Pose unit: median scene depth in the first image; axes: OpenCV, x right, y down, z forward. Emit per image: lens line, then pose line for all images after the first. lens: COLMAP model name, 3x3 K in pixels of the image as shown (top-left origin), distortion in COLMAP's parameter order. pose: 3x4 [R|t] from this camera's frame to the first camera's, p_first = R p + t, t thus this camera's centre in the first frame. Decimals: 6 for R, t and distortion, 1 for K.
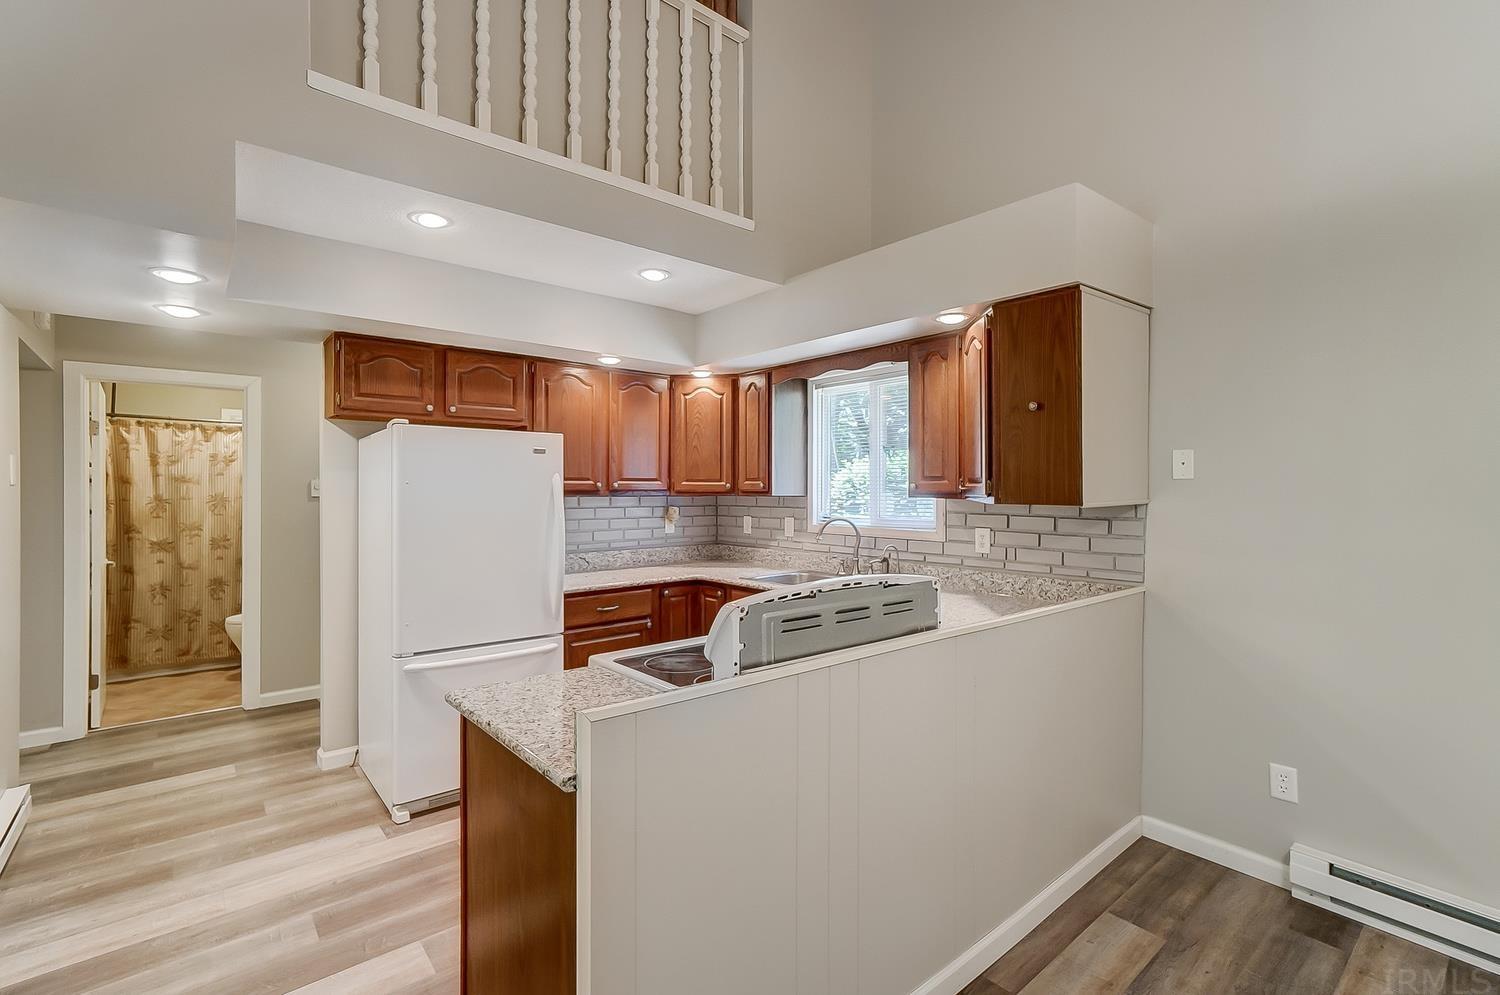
lens RADIAL K [[660.6, 0, 748.2], [0, 660.6, 489.9], [0, 0, 1]] dist [-0.001904, 0.003858]
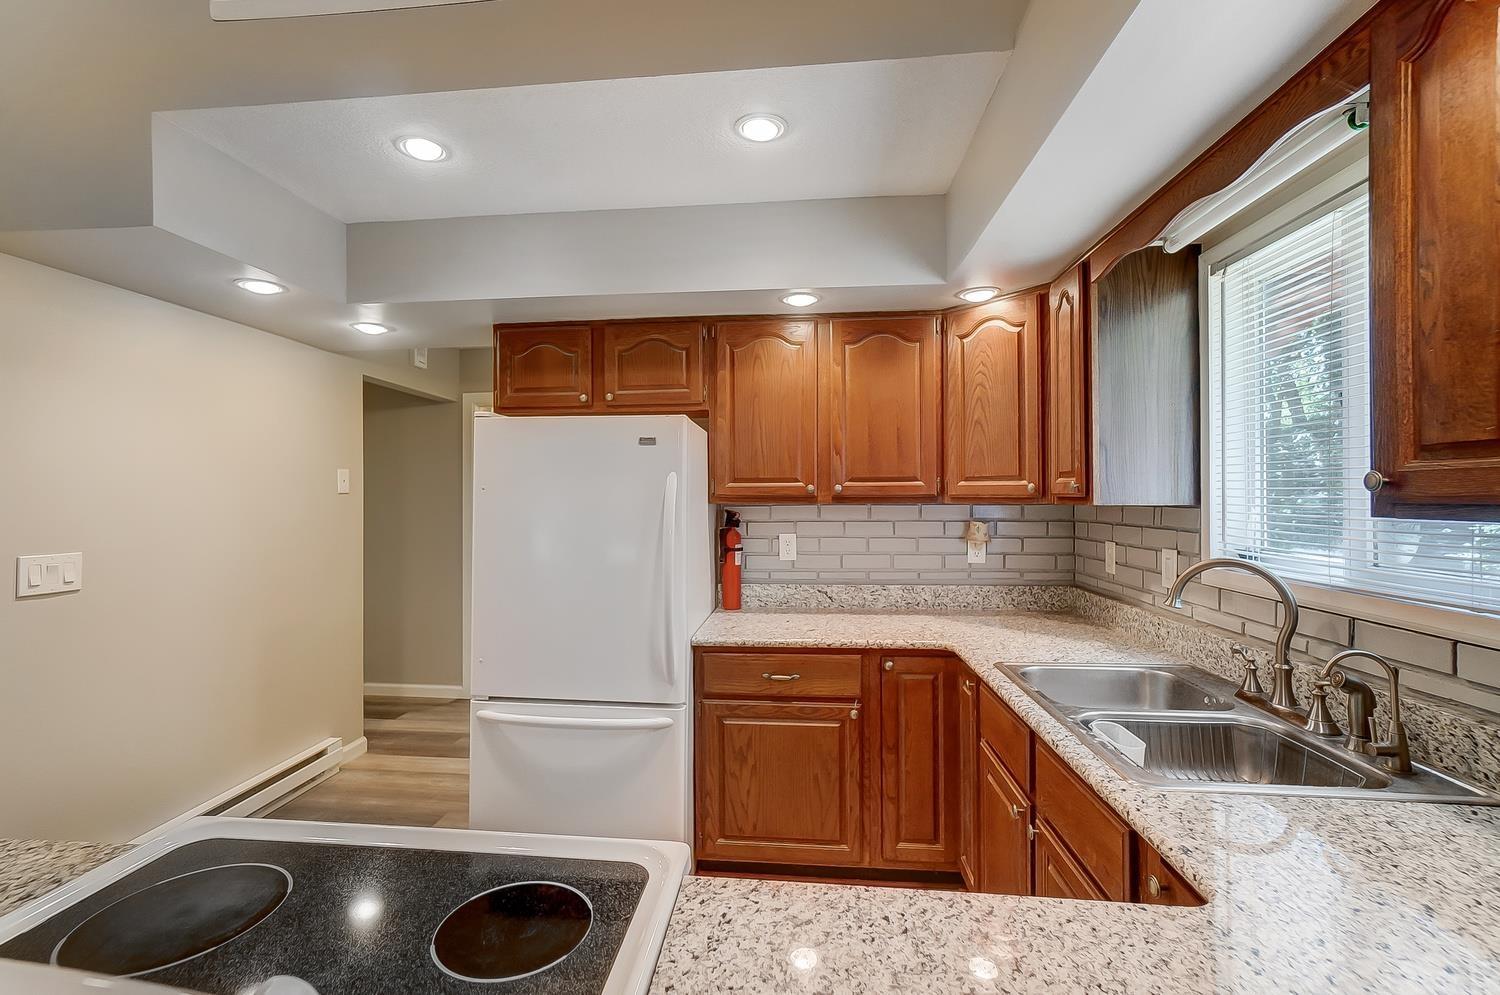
lens RADIAL K [[660.6, 0, 751.1], [0, 660.6, 490.8], [0, 0, 1]] dist [-0.001904, 0.003858]
pose [[0.701898, -0.008979, -0.712221, 0.224011], [0.003601, 0.999952, -0.009058, 0.001097], [0.712269, 0.003793, 0.701897, 0.495802]]
